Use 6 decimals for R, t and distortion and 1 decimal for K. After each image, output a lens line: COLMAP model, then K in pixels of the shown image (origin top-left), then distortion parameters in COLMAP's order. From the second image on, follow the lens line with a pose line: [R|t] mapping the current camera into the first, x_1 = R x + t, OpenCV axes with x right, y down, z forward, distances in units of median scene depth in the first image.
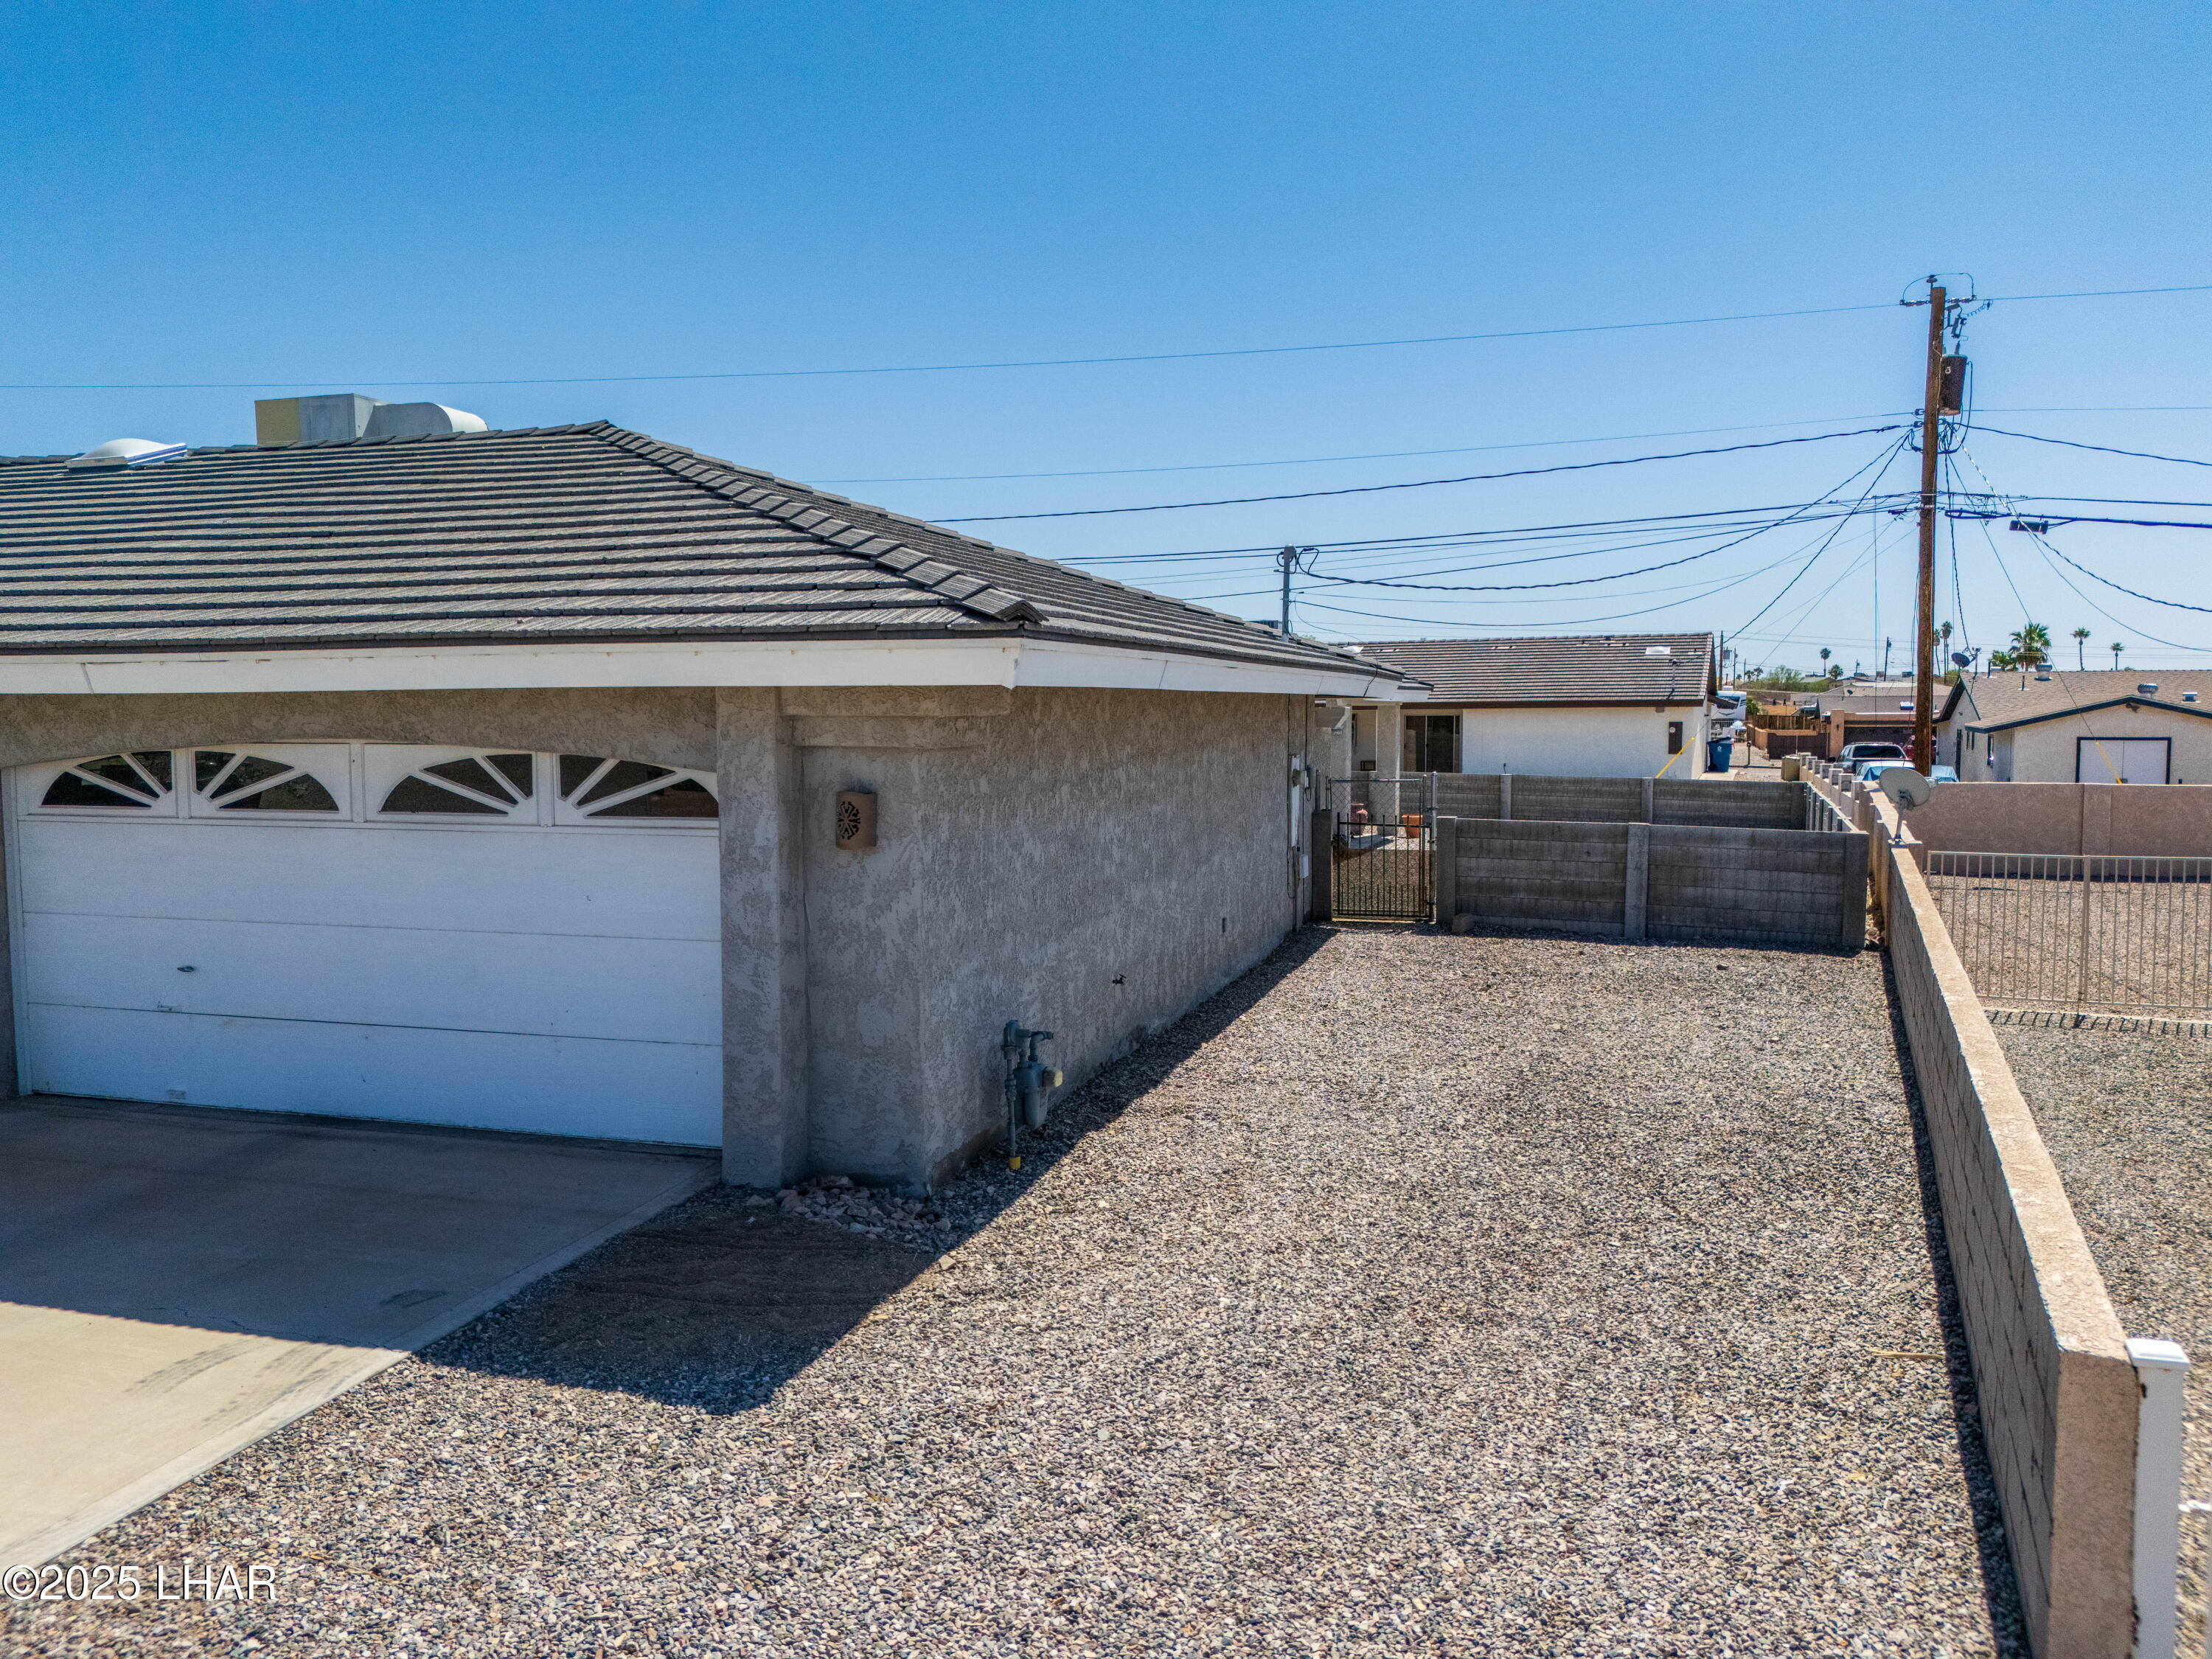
lens RADIAL K [[1615.4, 0, 1110.2], [0, 1615.4, 835.8], [0, 0, 1]] dist [0.086380, -0.093655]
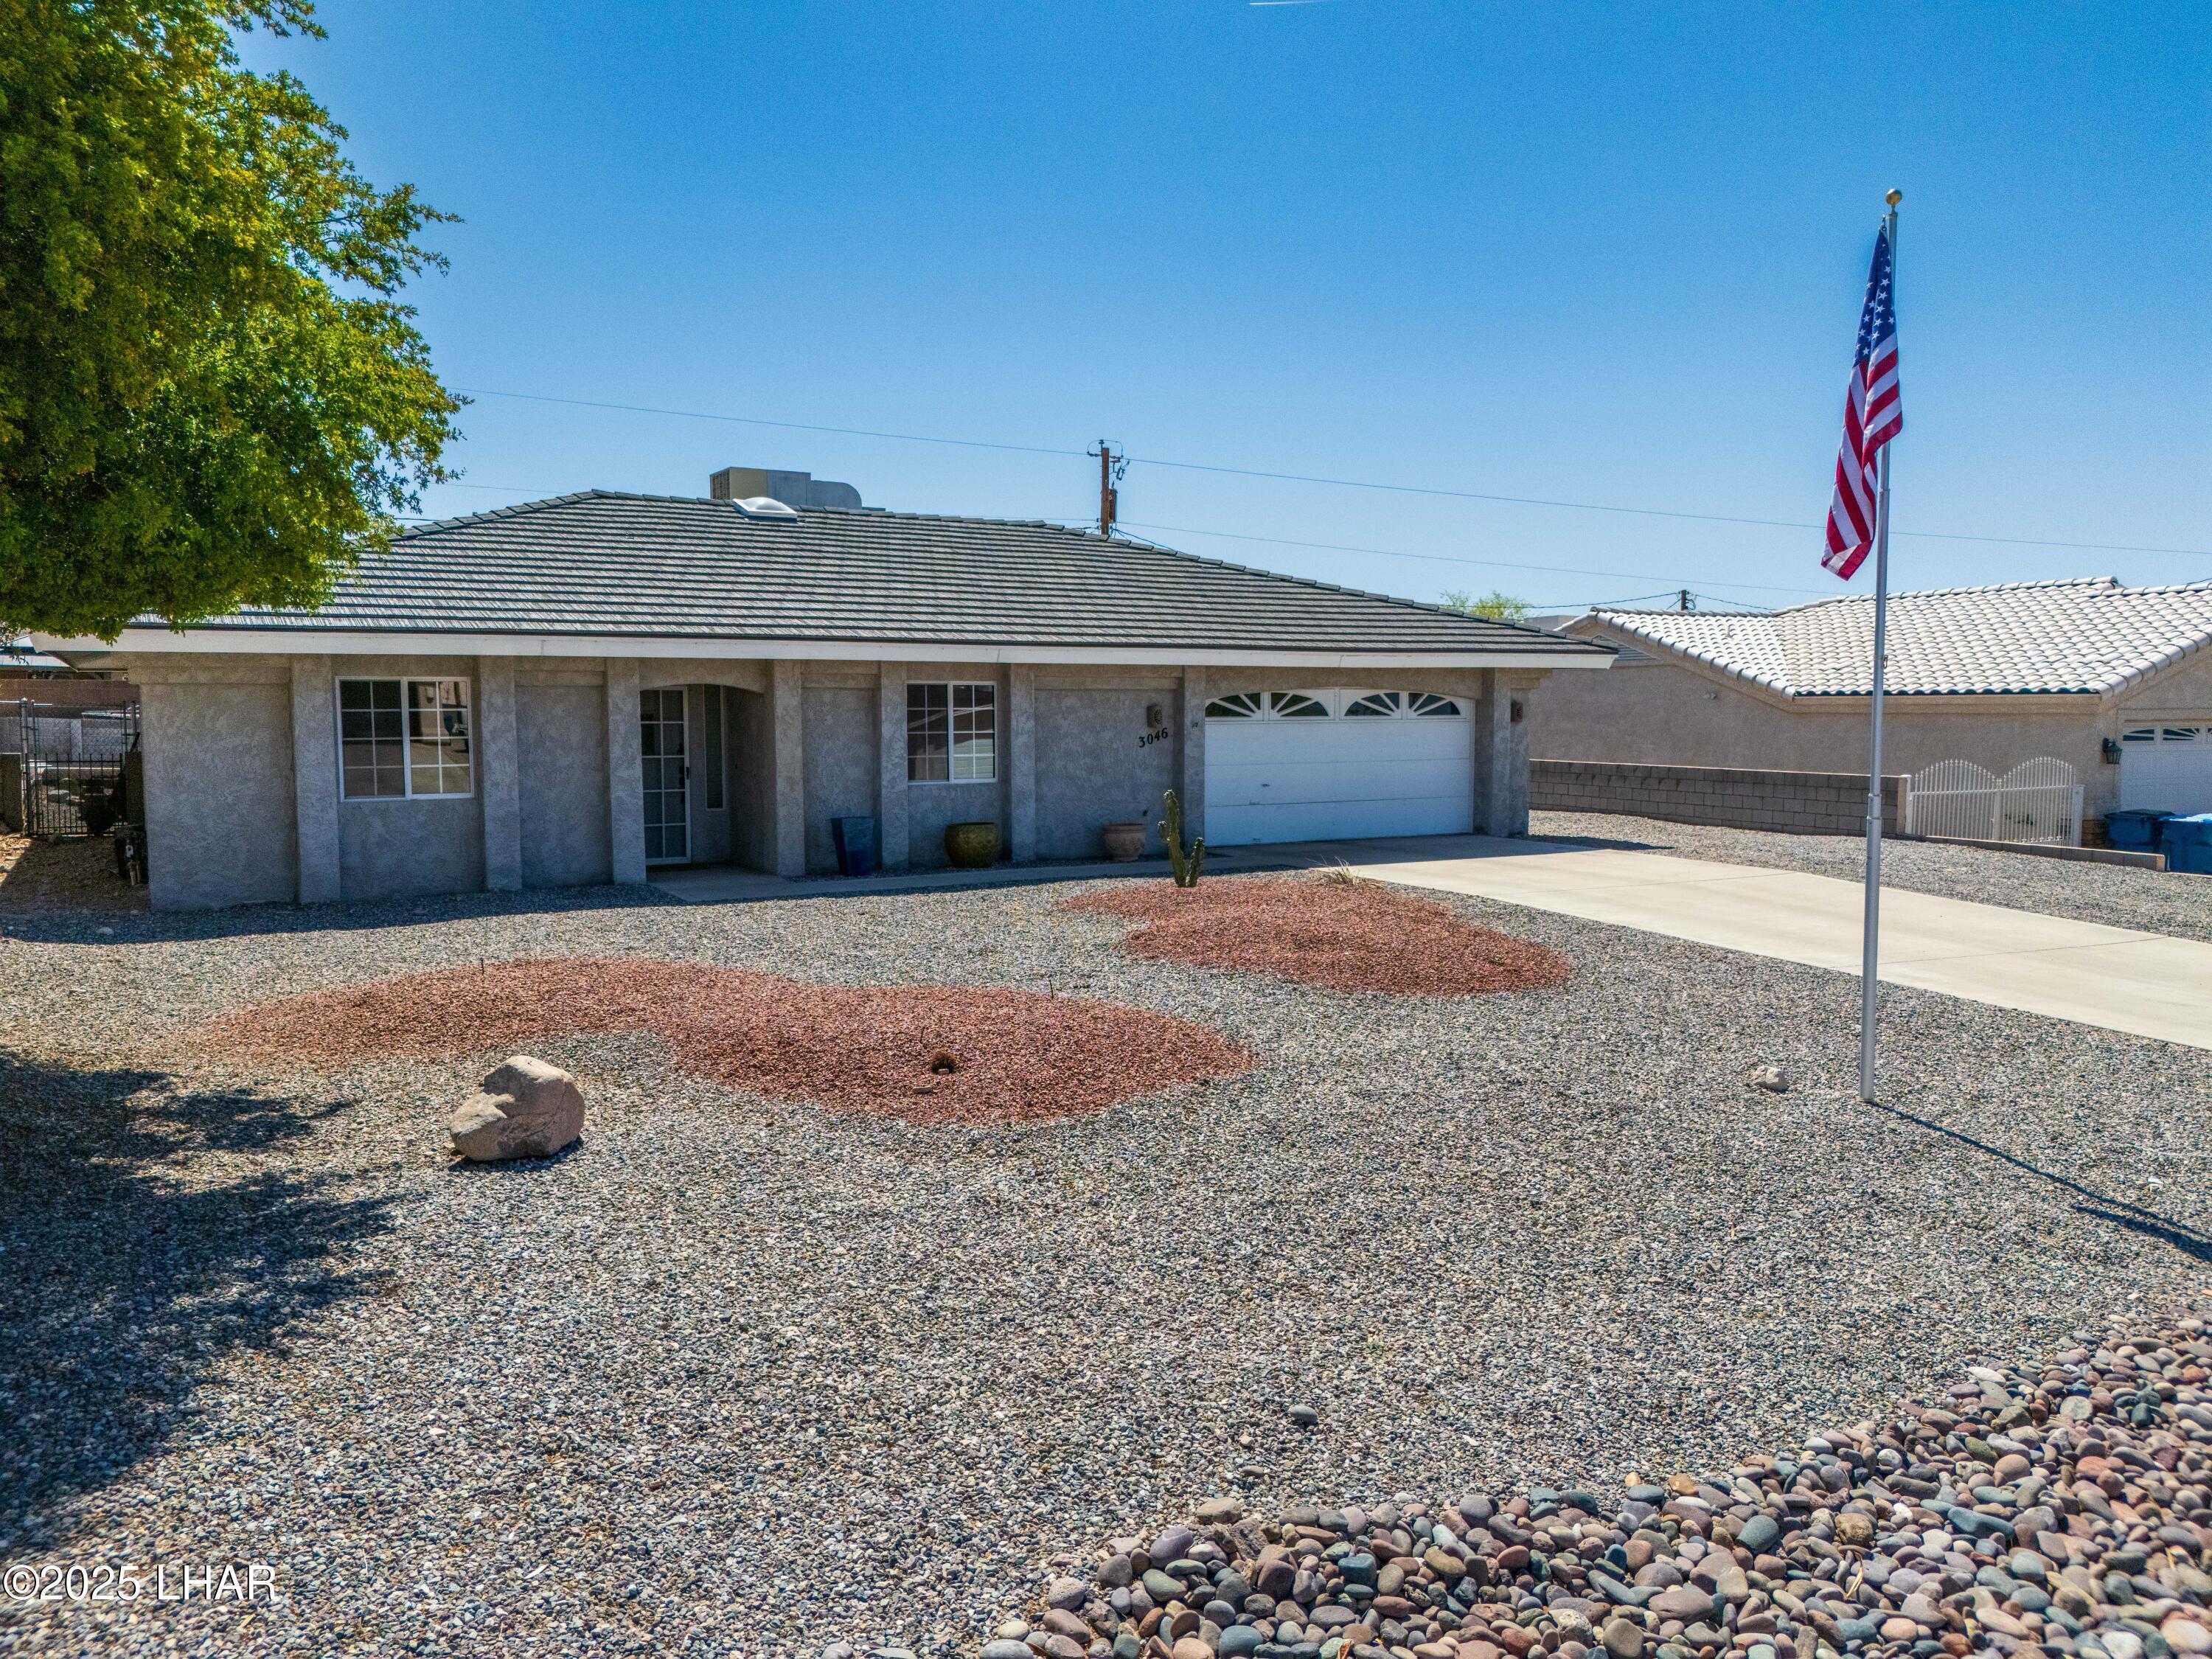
lens RADIAL K [[1615.4, 0, 1110.2], [0, 1615.4, 835.8], [0, 0, 1]] dist [0.086380, -0.093655]
pose [[0.674872, -0.055322, 0.735858, -2.501084], [0.056842, 0.998120, 0.022909, 0.090624], [-0.735743, 0.026367, 0.676748, -0.408754]]
